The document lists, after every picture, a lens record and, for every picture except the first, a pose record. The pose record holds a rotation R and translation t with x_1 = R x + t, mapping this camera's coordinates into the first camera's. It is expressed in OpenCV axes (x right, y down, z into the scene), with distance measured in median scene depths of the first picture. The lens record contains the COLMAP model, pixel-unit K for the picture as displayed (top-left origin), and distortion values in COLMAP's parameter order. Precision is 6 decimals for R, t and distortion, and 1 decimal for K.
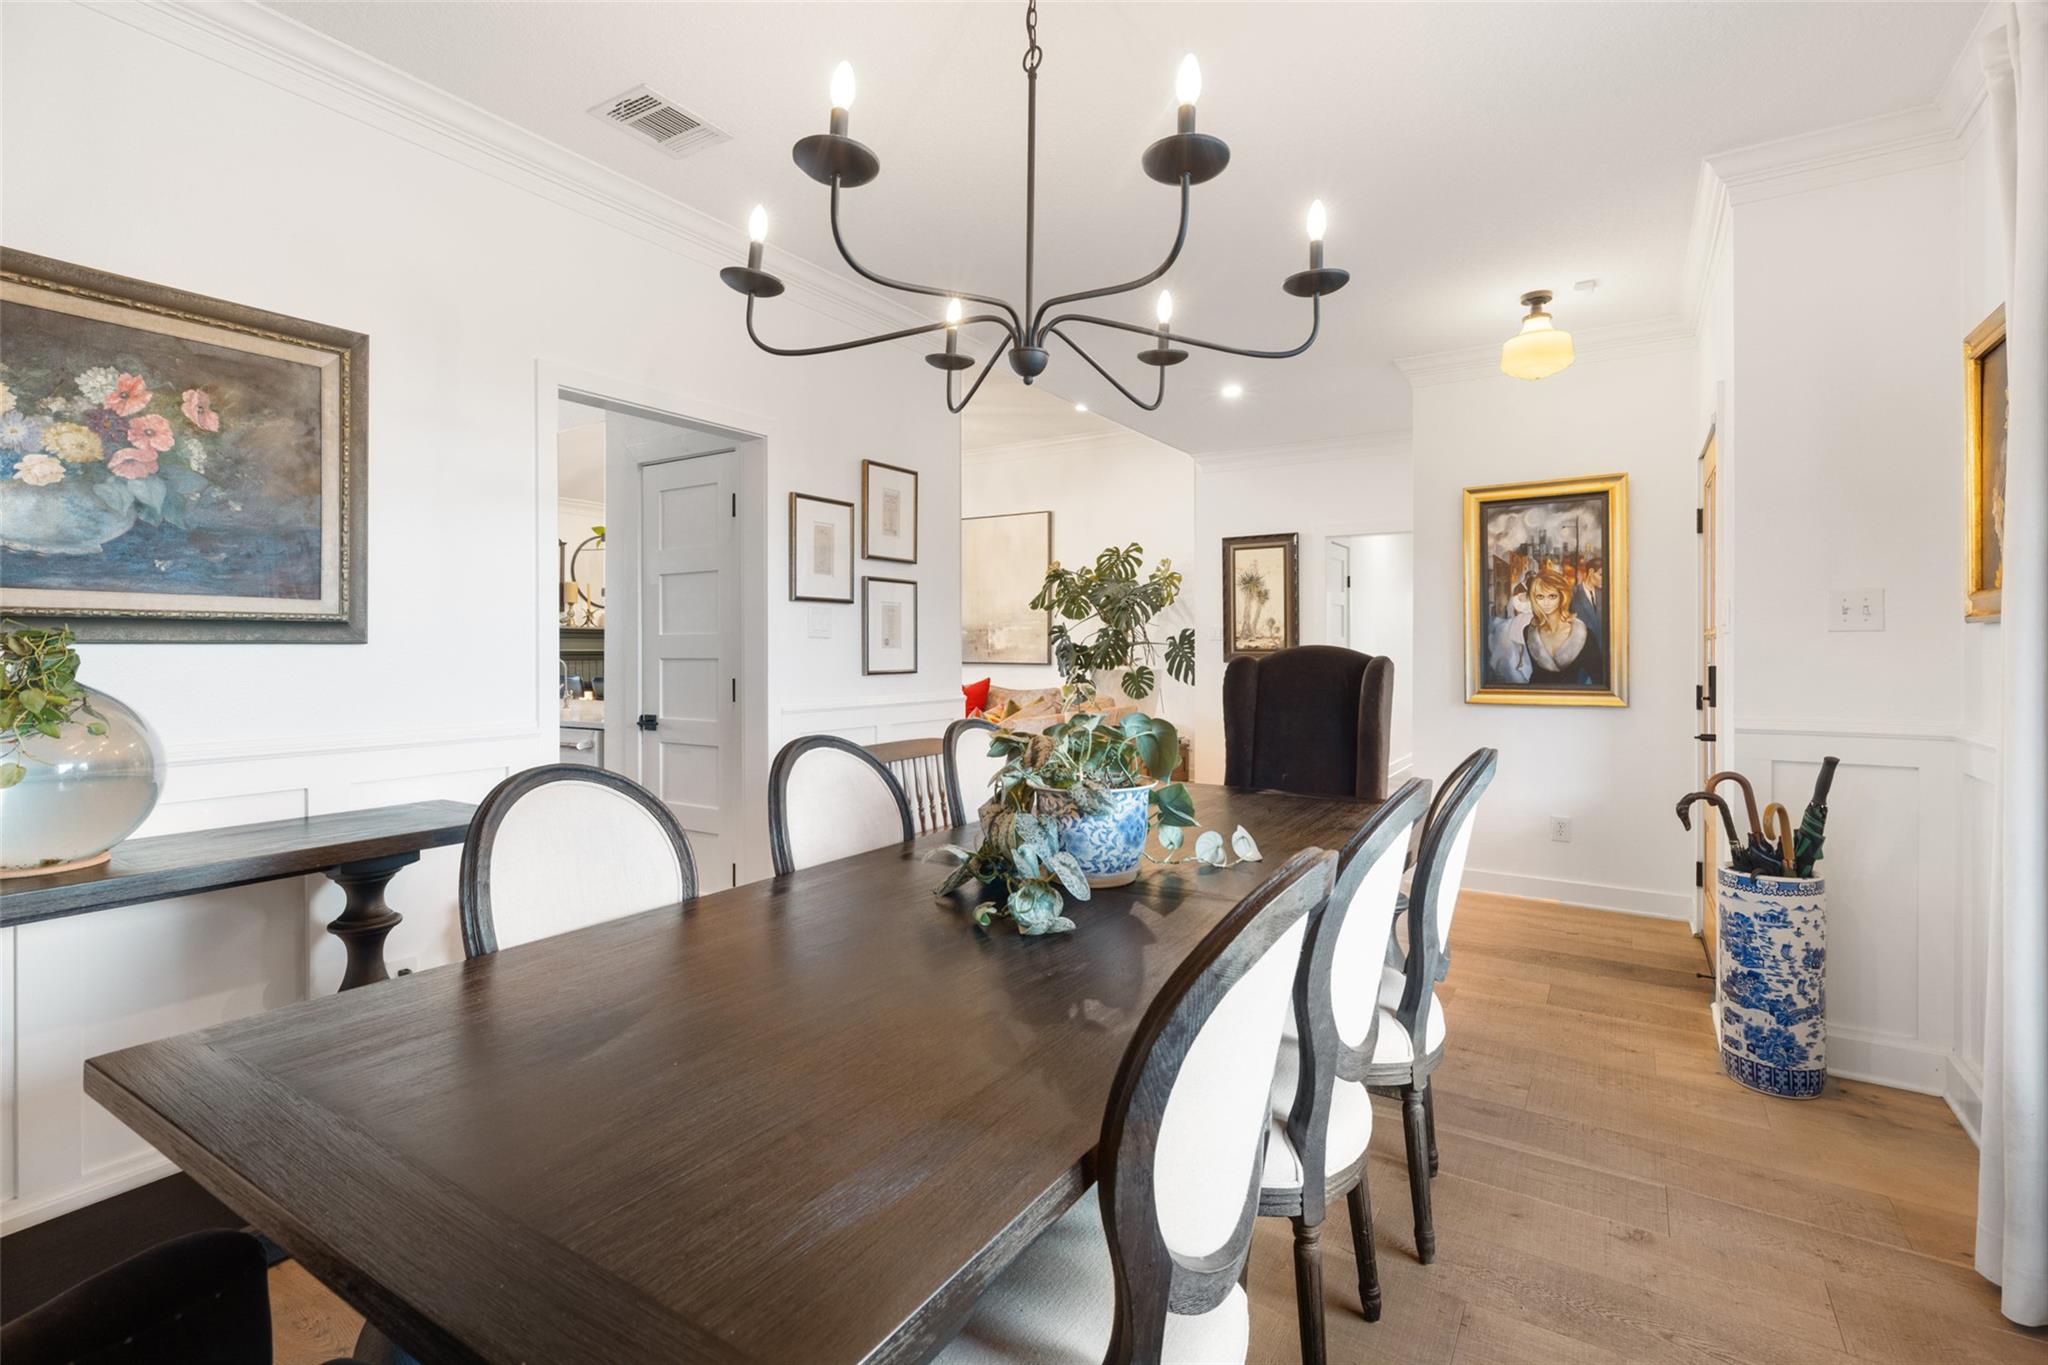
lens RADIAL K [[916.5, 0, 1069.5], [0, 916.5, 654.0], [0, 0, 1]] dist [-0.002731, 0.000127]
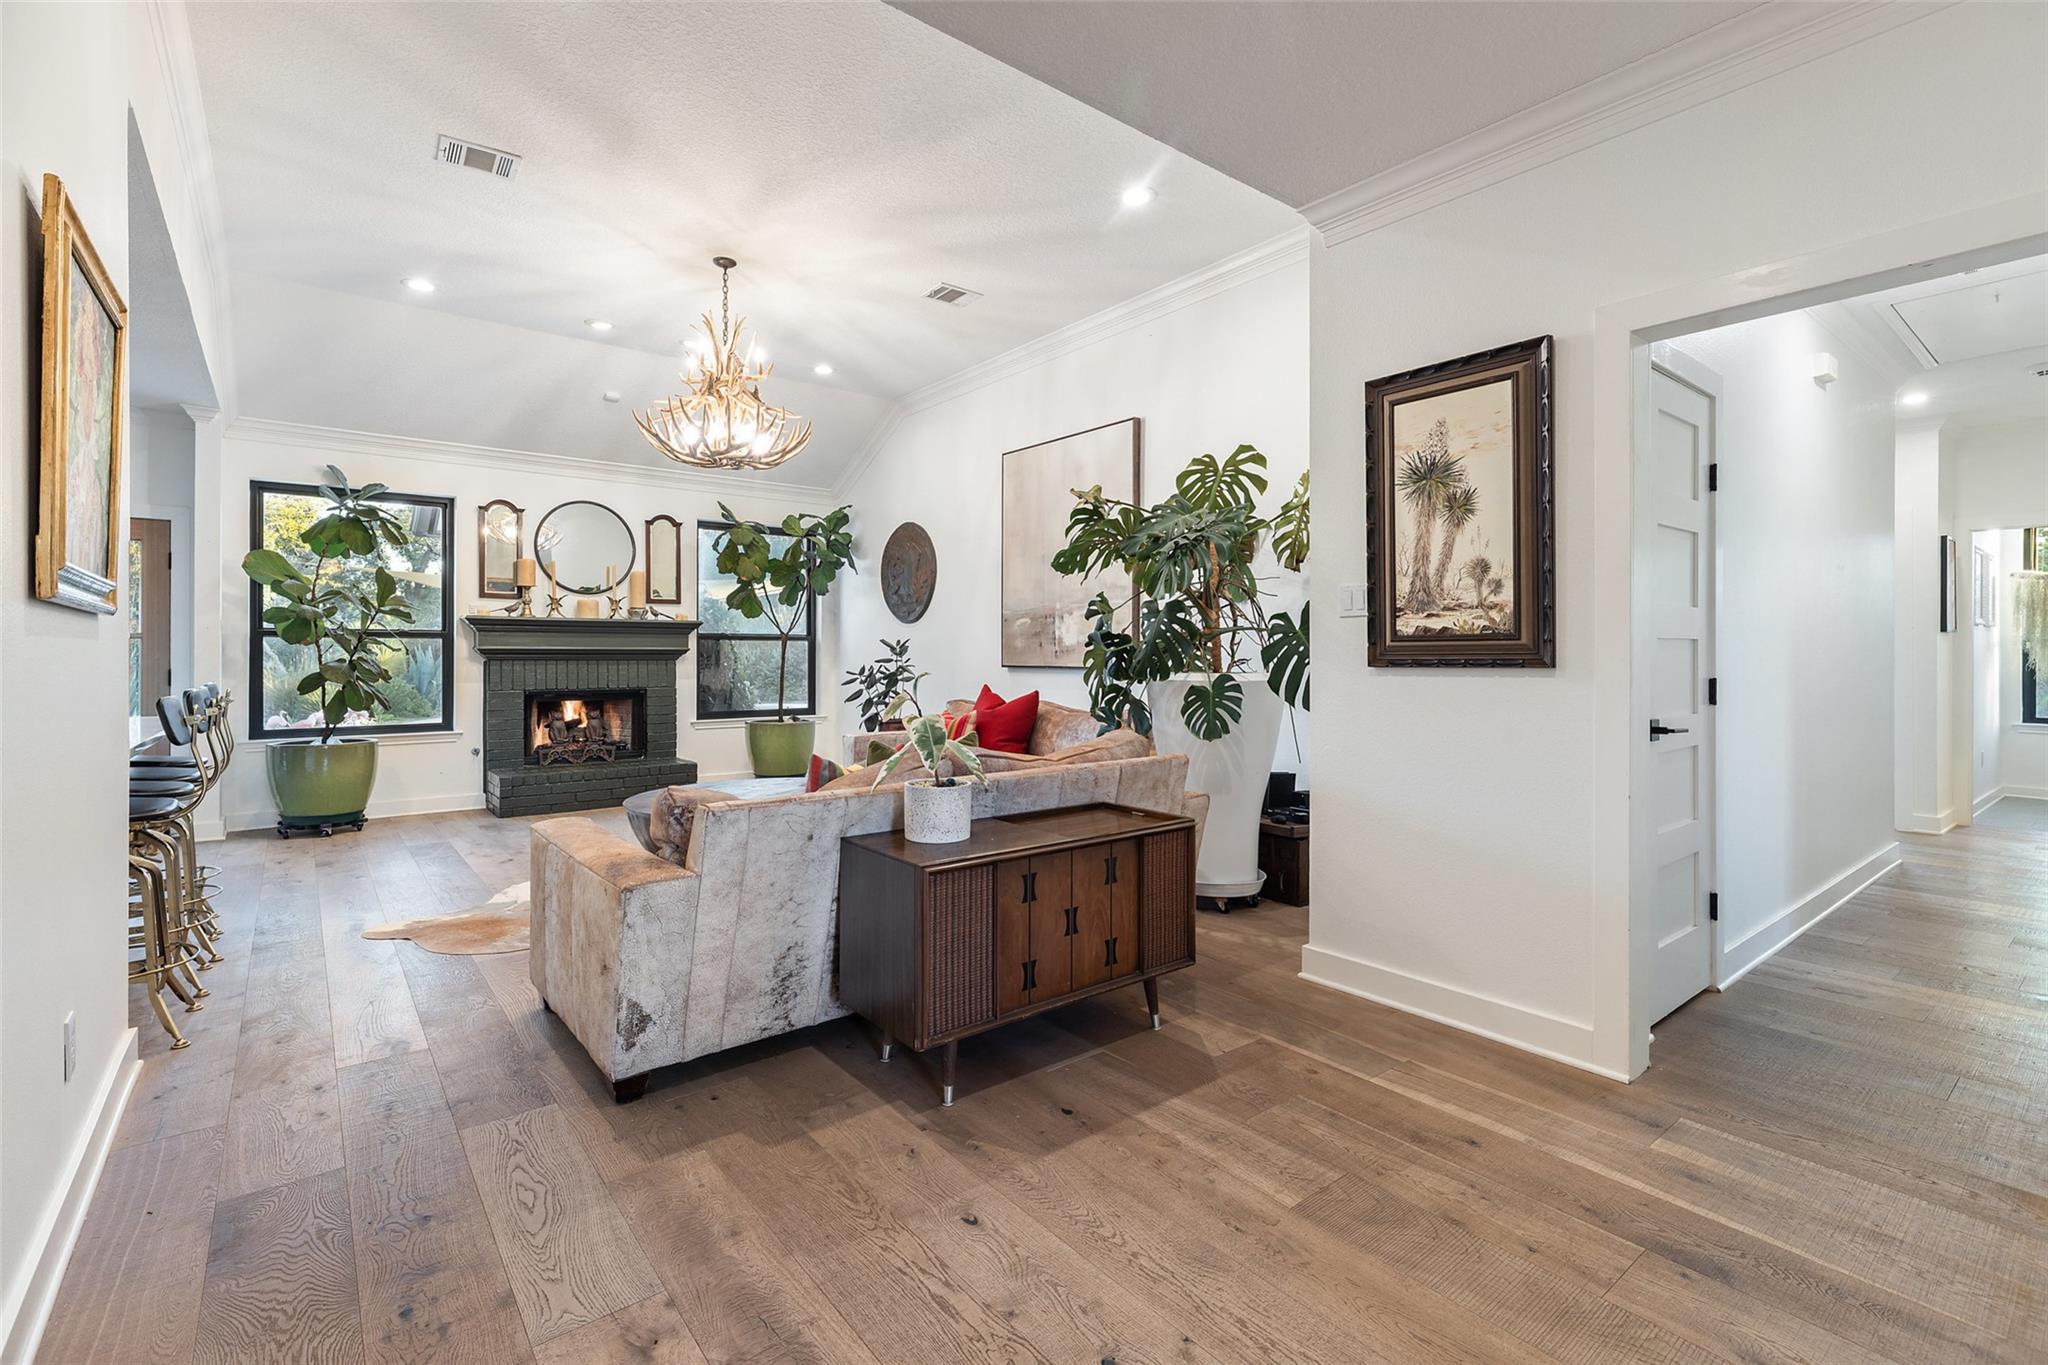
lens RADIAL K [[916.5, 0, 1046.3], [0, 916.5, 656.6], [0, 0, 1]] dist [-0.002731, 0.000127]
pose [[0.934480, 0.003522, -0.355997, 0.160660], [-0.005591, 0.999973, -0.004782, 0.006365], [0.355971, 0.006459, 0.934475, 0.479394]]
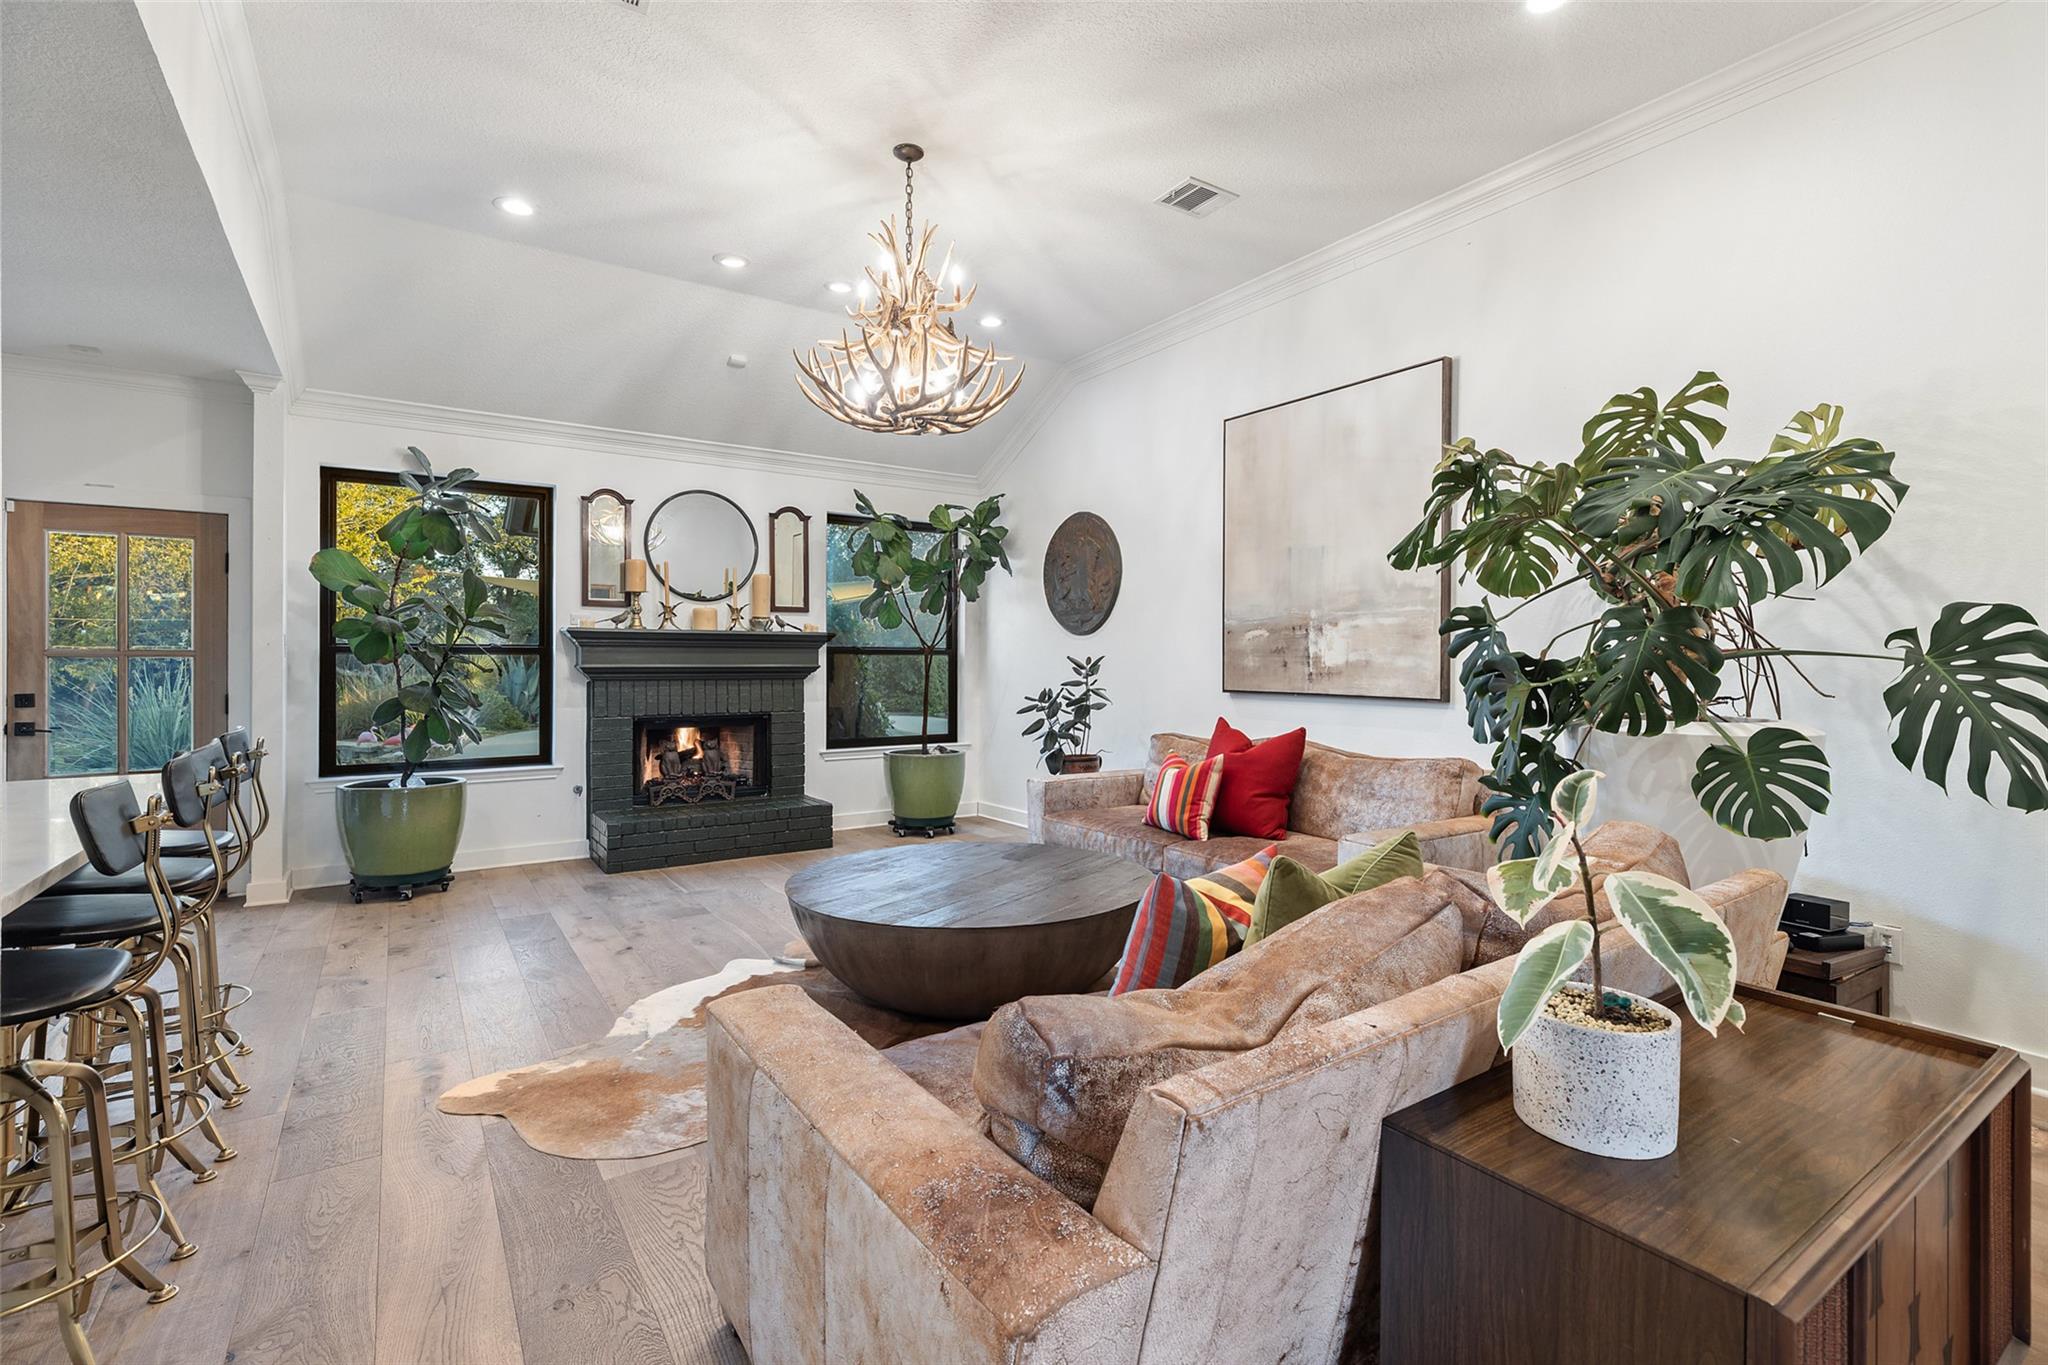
lens RADIAL K [[916.5, 0, 1039.0], [0, 916.5, 663.3], [0, 0, 1]] dist [-0.002731, 0.000127]
pose [[0.904275, 0.005041, -0.426921, -0.011783], [-0.006815, 0.999973, -0.002628, -0.005637], [0.426897, 0.005286, 0.904285, 0.596206]]
